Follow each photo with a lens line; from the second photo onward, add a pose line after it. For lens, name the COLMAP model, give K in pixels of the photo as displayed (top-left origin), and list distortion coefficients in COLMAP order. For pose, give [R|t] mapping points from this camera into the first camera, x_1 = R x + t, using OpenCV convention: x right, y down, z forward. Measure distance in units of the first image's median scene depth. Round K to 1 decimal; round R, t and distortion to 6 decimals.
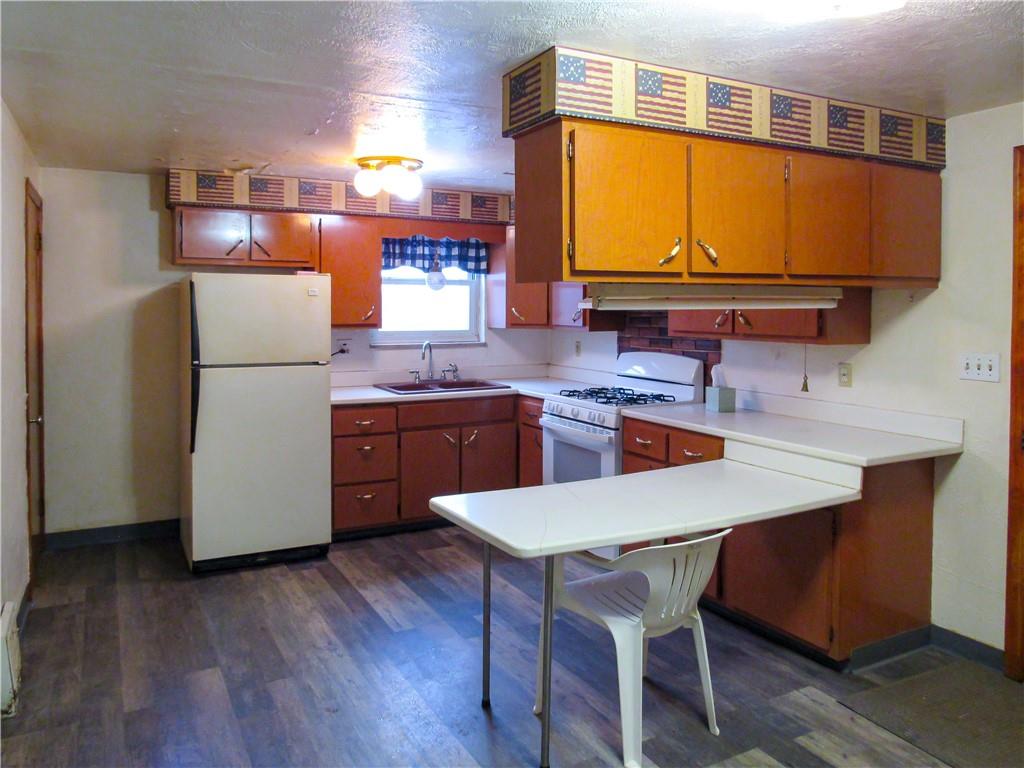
lens RADIAL K [[757.0, 0, 490.1], [0, 757.0, 318.3], [0, 0, 1]] dist [-0.033415, 0.015536]
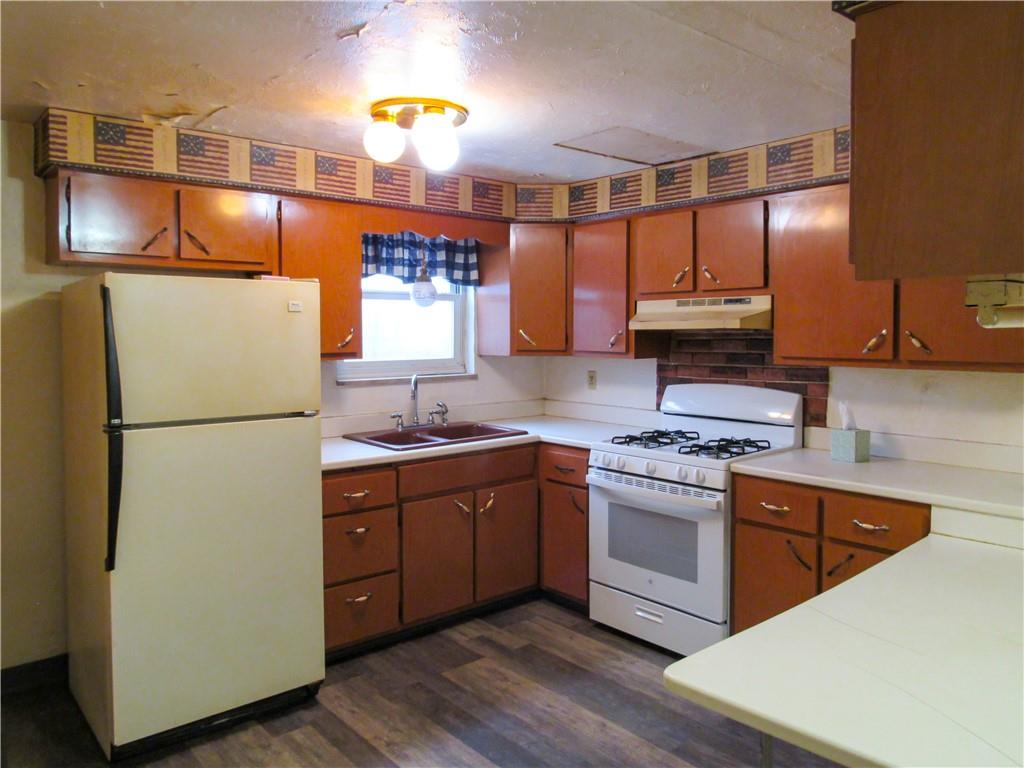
lens RADIAL K [[757.0, 0, 511.8], [0, 757.0, 351.2], [0, 0, 1]] dist [-0.033415, 0.015536]
pose [[0.974061, -0.011685, 0.225983, -0.191148], [0.008854, 0.999869, 0.013537, -0.002612], [-0.226111, -0.011186, 0.974037, 0.303264]]
